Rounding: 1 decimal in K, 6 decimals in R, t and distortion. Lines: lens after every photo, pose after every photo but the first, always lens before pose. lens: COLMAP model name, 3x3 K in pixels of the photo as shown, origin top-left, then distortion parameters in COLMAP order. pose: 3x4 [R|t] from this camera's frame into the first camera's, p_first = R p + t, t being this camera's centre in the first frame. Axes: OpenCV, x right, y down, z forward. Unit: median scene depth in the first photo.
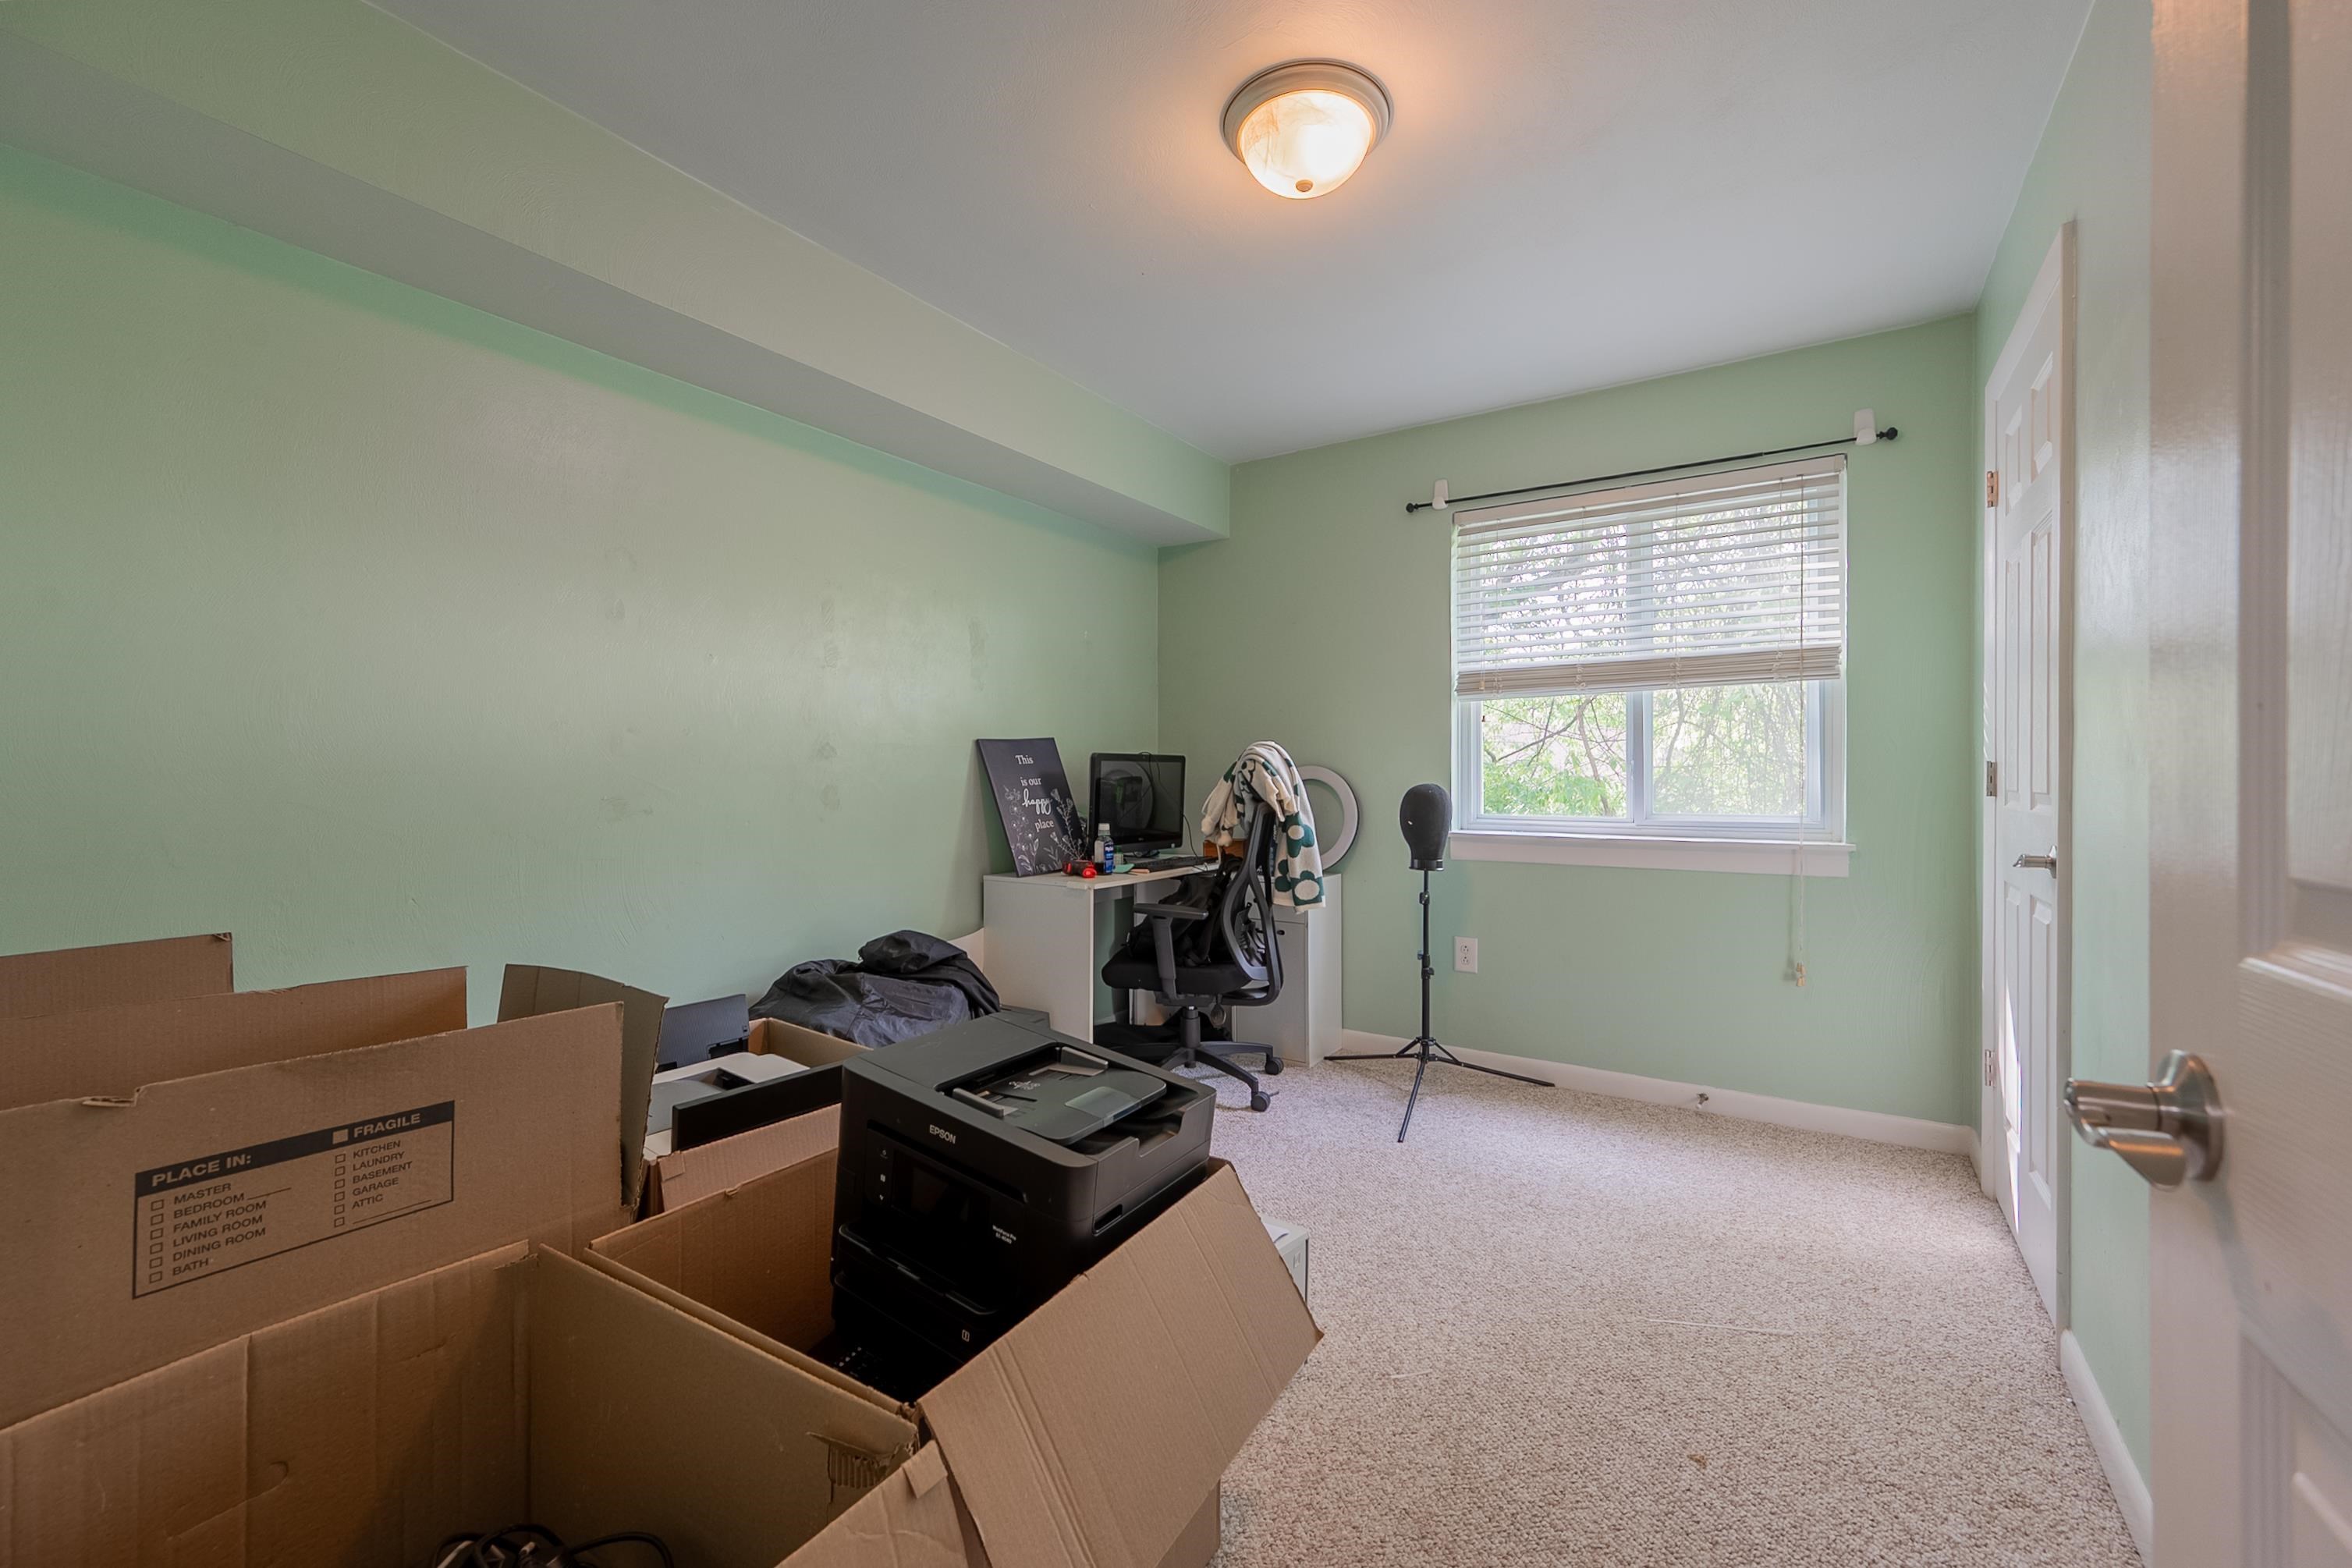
lens RADIAL K [[939.7, 0, 1180.5], [0, 939.7, 771.2], [0, 0, 1]] dist [0.000063, -0.000092]
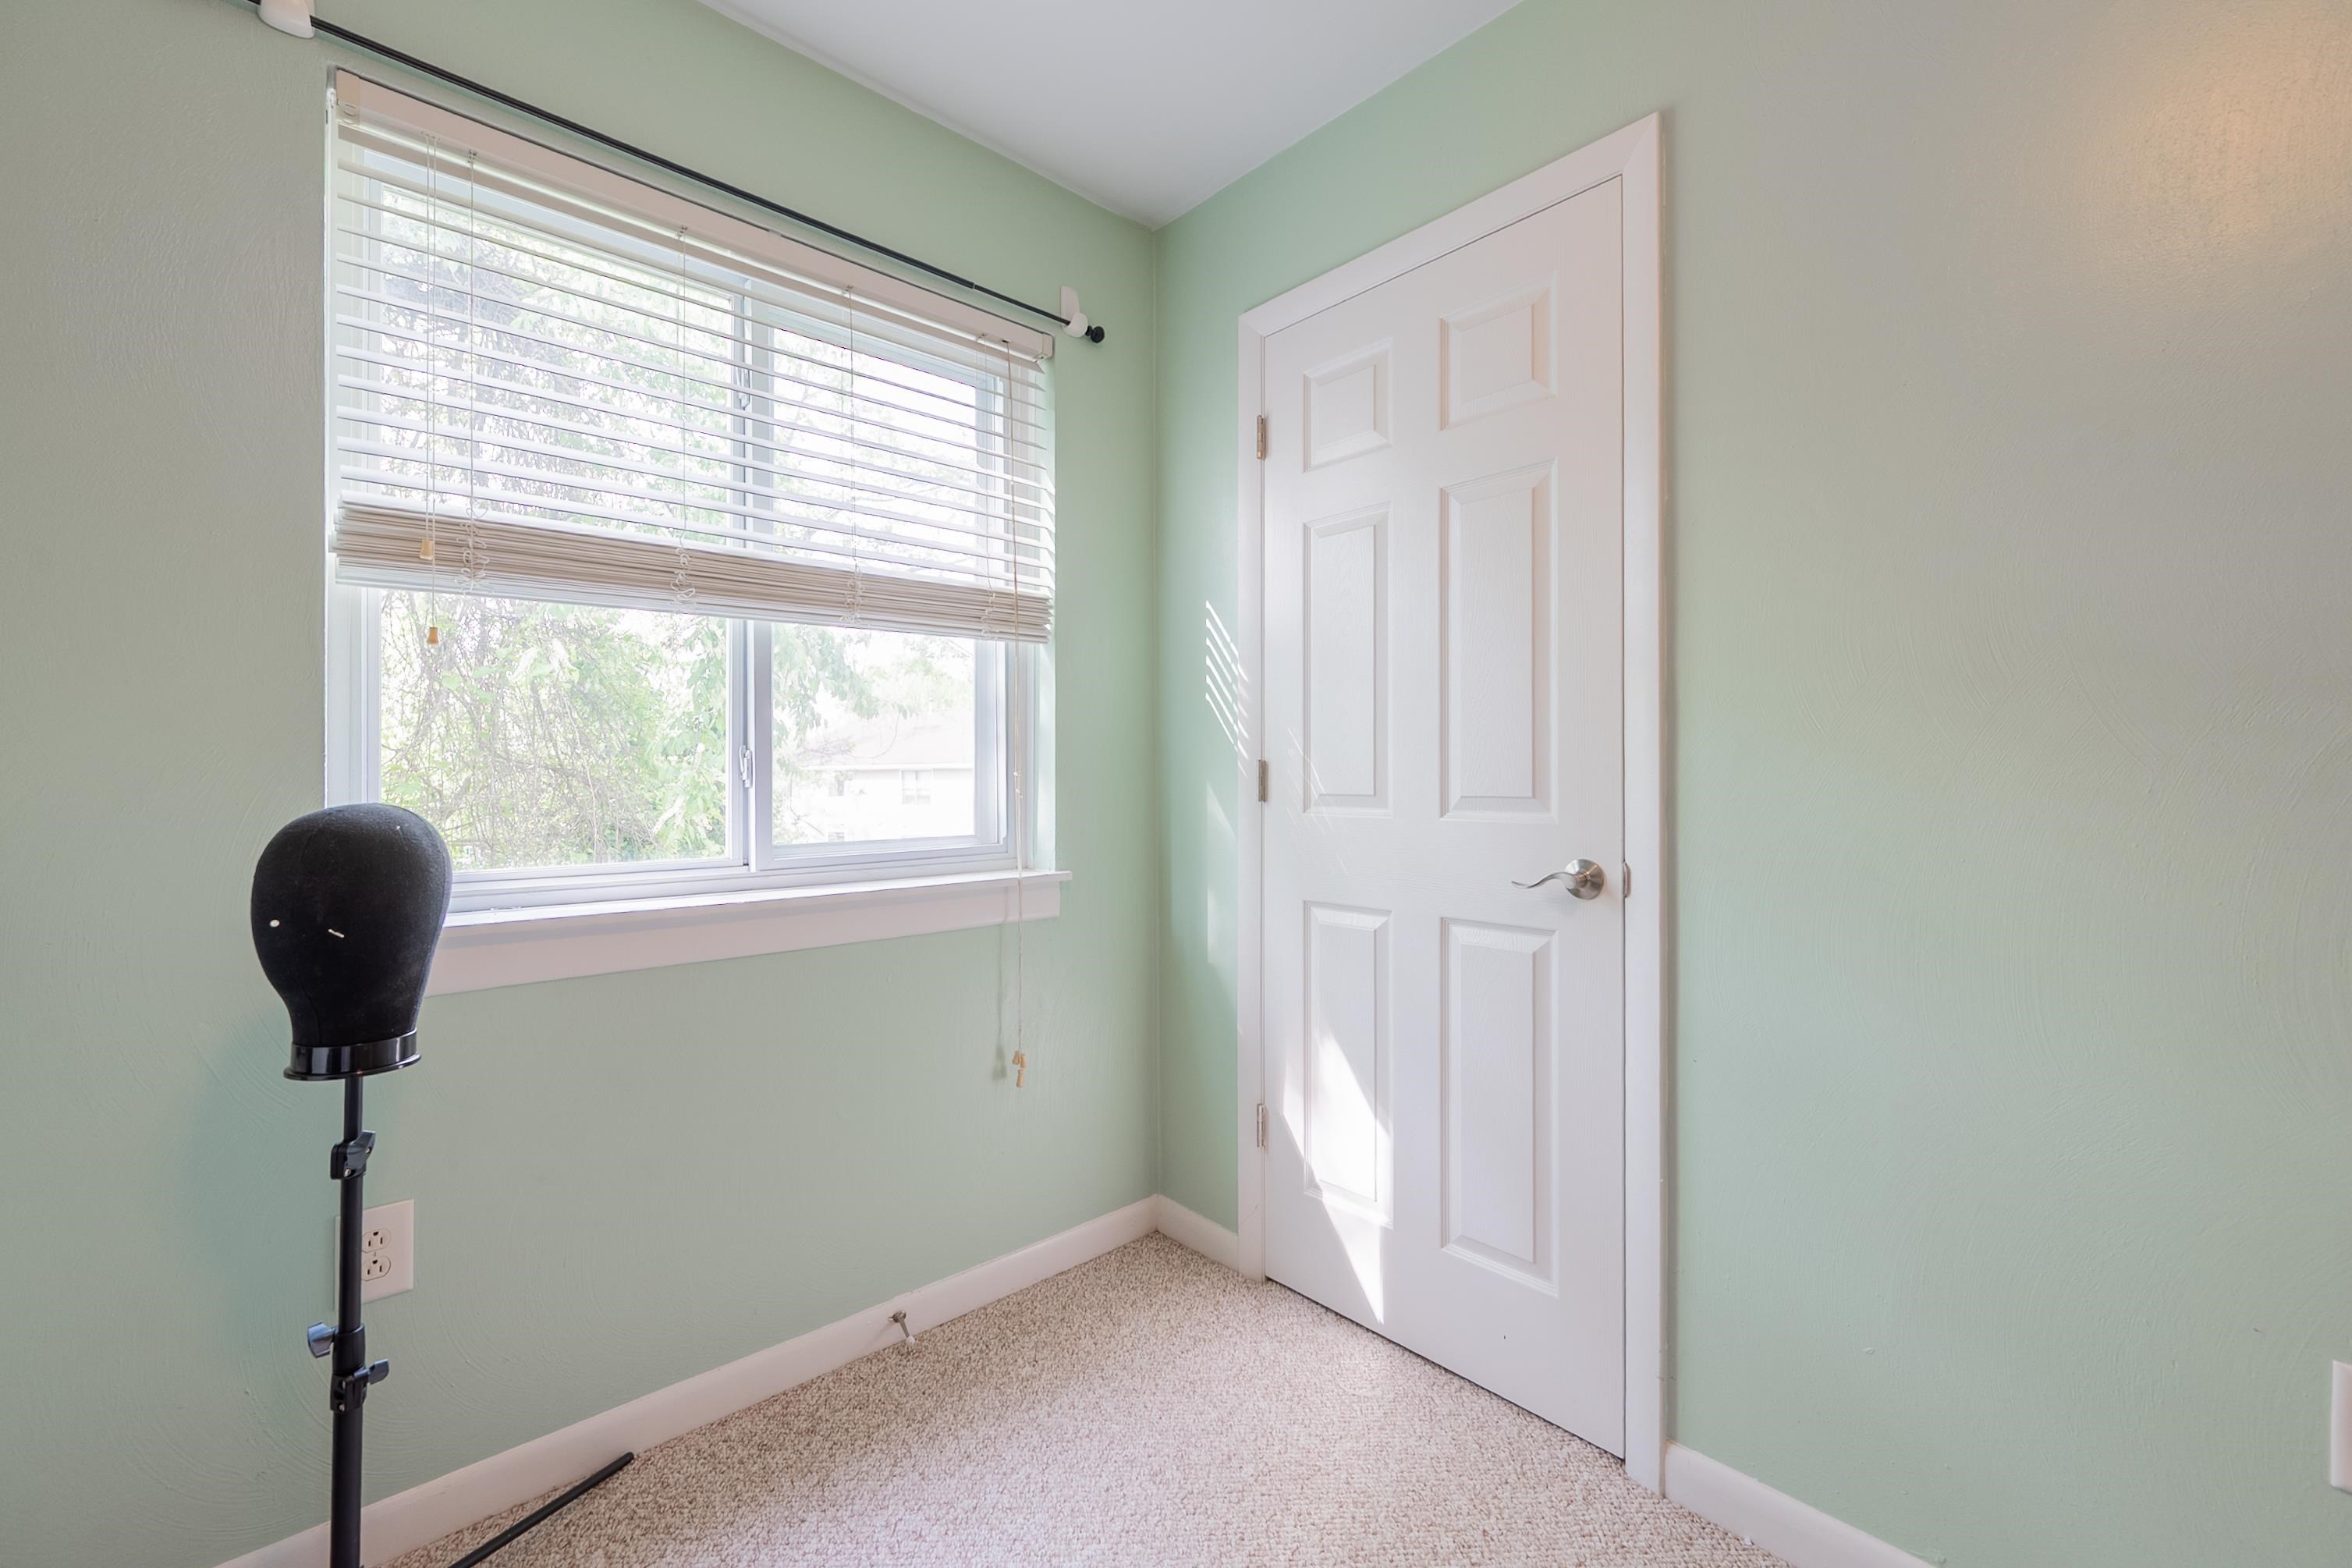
lens RADIAL K [[964.9, 0, 1189.0], [0, 964.9, 767.4], [0, 0, 1]] dist [0.001250, 0.000106]
pose [[0.238240, 0.006951, 0.971182, 0.004014], [-0.004462, 0.999972, -0.006062, 0.001053], [-0.971196, -0.002889, 0.238264, 0.653424]]
